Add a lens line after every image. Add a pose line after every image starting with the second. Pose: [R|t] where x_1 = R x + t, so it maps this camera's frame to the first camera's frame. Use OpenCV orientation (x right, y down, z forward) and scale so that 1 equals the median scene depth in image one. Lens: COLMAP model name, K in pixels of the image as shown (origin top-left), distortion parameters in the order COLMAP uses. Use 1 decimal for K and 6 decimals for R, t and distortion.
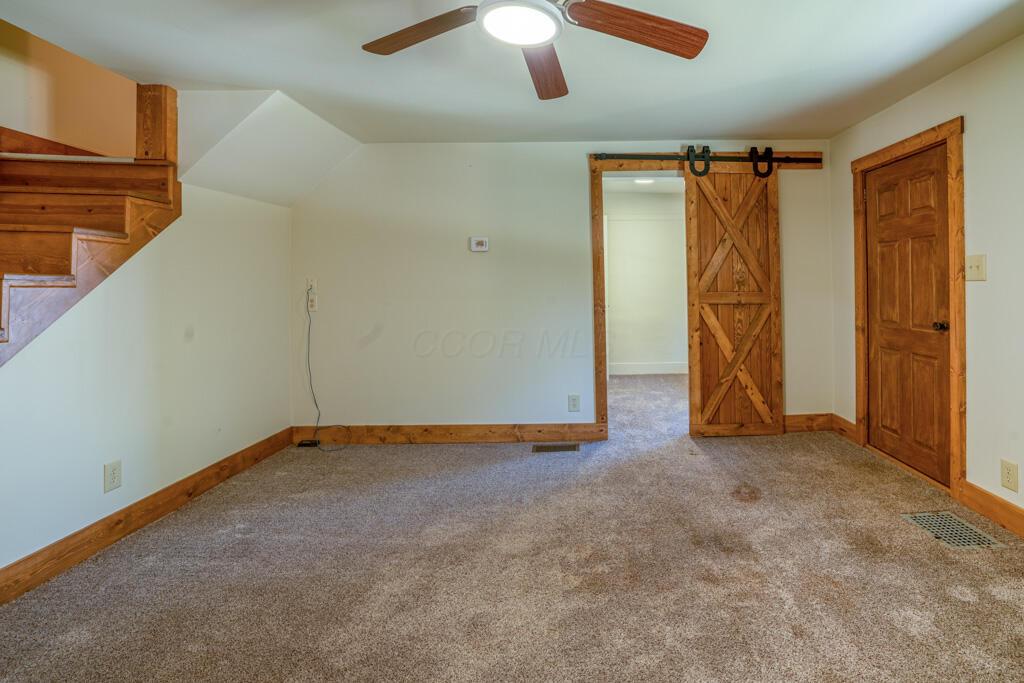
lens RADIAL K [[512.0, 0, 582.9], [0, 512.0, 282.3], [0, 0, 1]] dist [-0.049010, 0.026060]
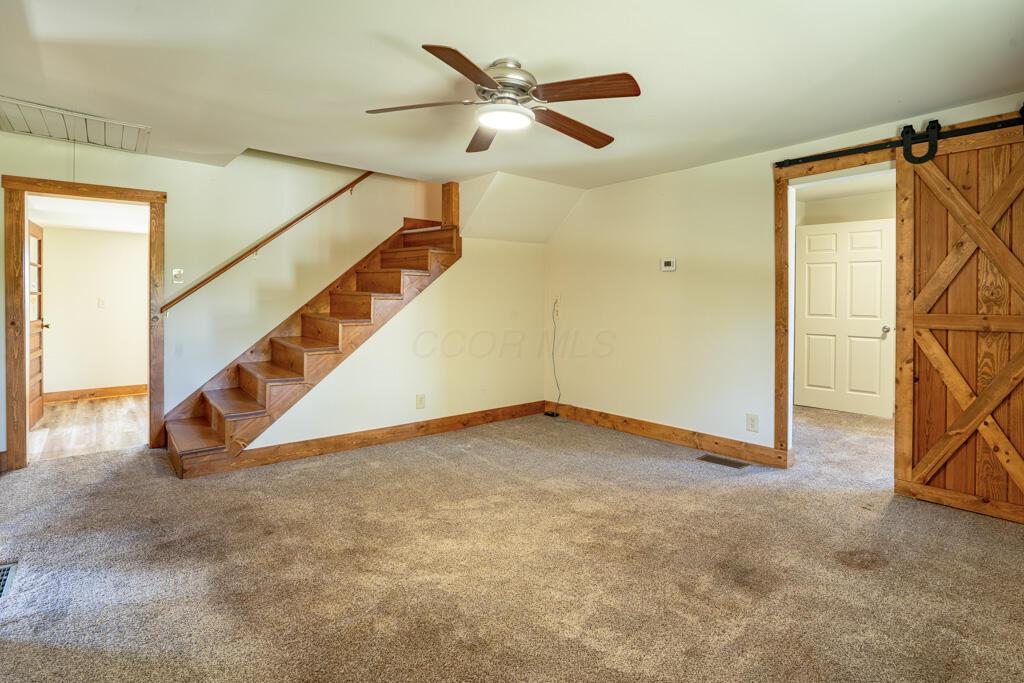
lens RADIAL K [[483.6, 0, 509.7], [0, 483.6, 318.0], [0, 0, 1]] dist [-0.042657, 0.026617]
pose [[0.647298, 0.036482, -0.761364, 0.382382], [-0.006326, 0.999077, 0.042494, -0.000713], [0.762211, -0.022689, 0.646931, 0.056722]]
